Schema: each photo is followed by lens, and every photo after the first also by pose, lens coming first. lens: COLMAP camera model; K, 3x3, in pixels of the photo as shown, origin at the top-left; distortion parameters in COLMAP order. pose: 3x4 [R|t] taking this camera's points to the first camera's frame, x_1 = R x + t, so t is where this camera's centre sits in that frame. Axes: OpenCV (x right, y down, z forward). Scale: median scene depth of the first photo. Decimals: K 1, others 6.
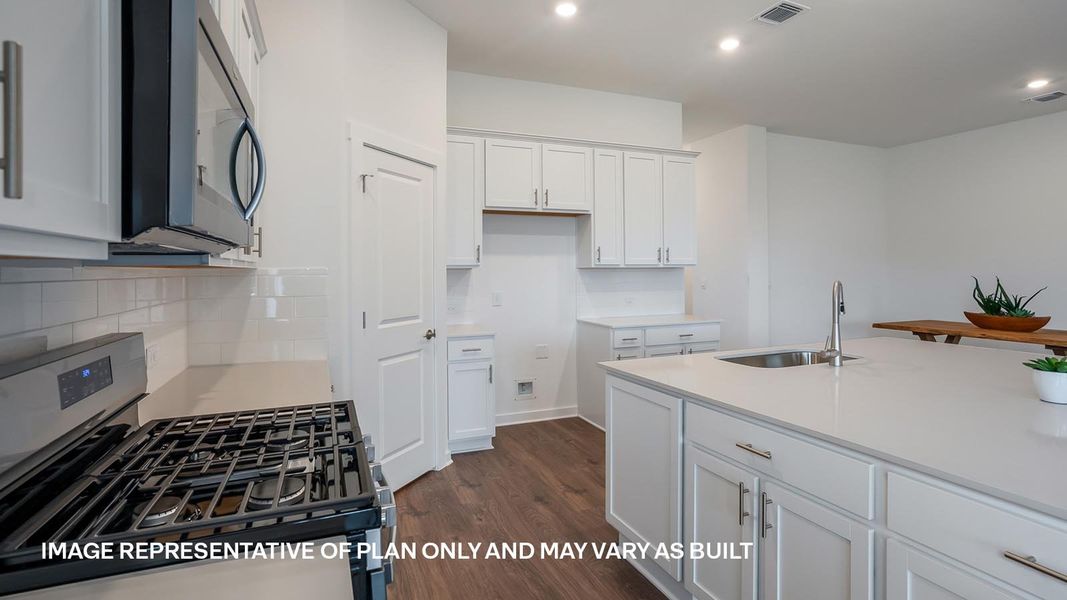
lens RADIAL K [[512.7, 0, 535.4], [0, 512.7, 276.6], [0, 0, 1]] dist [-0.028333, 0.001439]
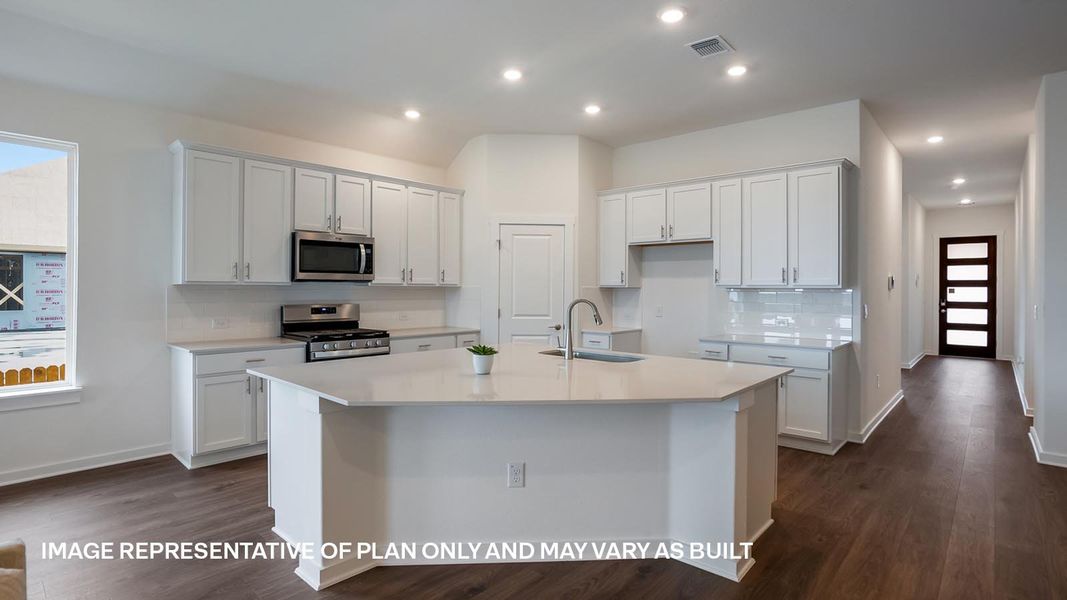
lens RADIAL K [[513.8, 0, 536.1], [0, 513.8, 291.9], [0, 0, 1]] dist [-0.010047, 0.000592]
pose [[0.420948, 0.013941, -0.906978, 0.986776], [-0.024700, 0.999687, 0.003903, -0.001623], [0.906748, 0.020759, 0.421161, 0.163649]]
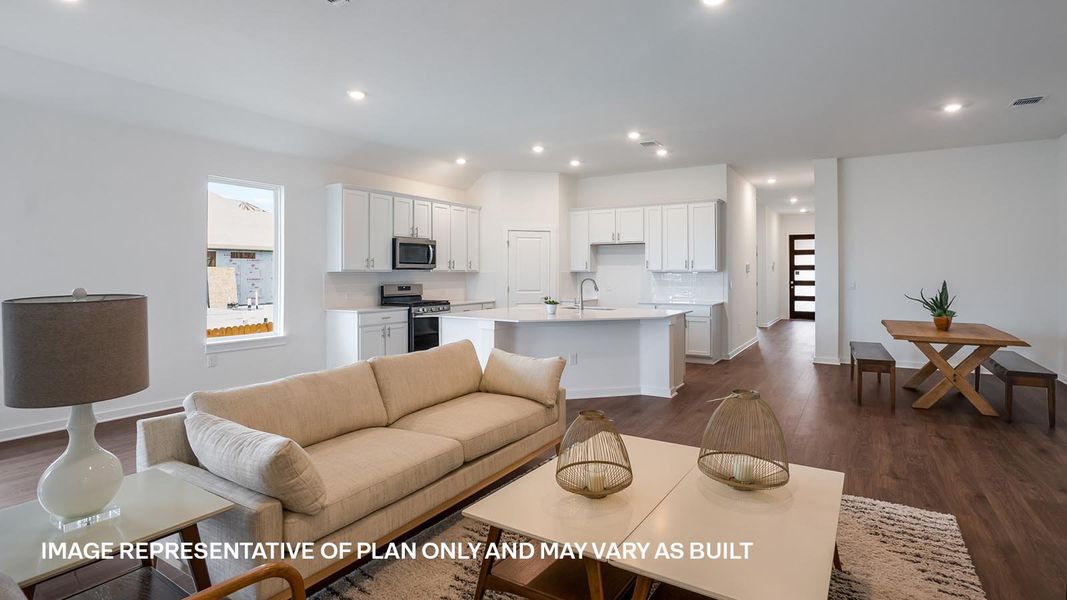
lens RADIAL K [[529.5, 0, 524.1], [0, 529.5, 279.9], [0, 0, 1]] dist [-0.004057, -0.000248]
pose [[0.561403, 0.014812, -0.827410, 1.466968], [-0.017508, 0.999829, 0.006019, 0.009423], [0.827357, 0.011107, 0.561567, -0.449572]]
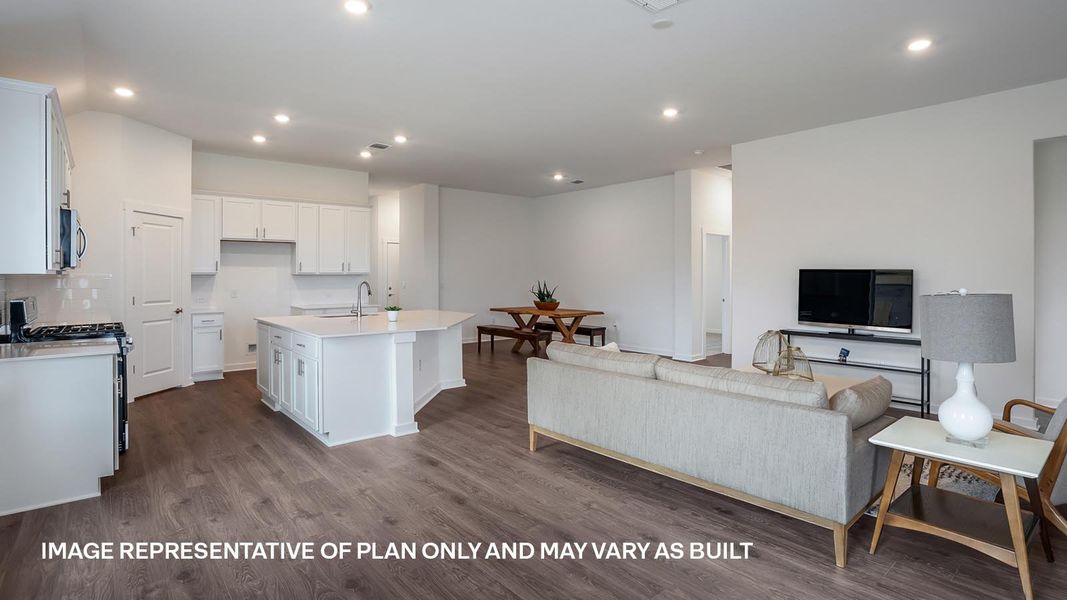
lens RADIAL K [[529.5, 0, 524.1], [0, 529.5, 279.9], [0, 0, 1]] dist [-0.004057, -0.000248]
pose [[0.962233, 0.001536, 0.272222, 0.355076], [0.000123, 0.999982, -0.006077, 0.011056], [-0.272226, 0.005881, 0.962215, -0.870485]]
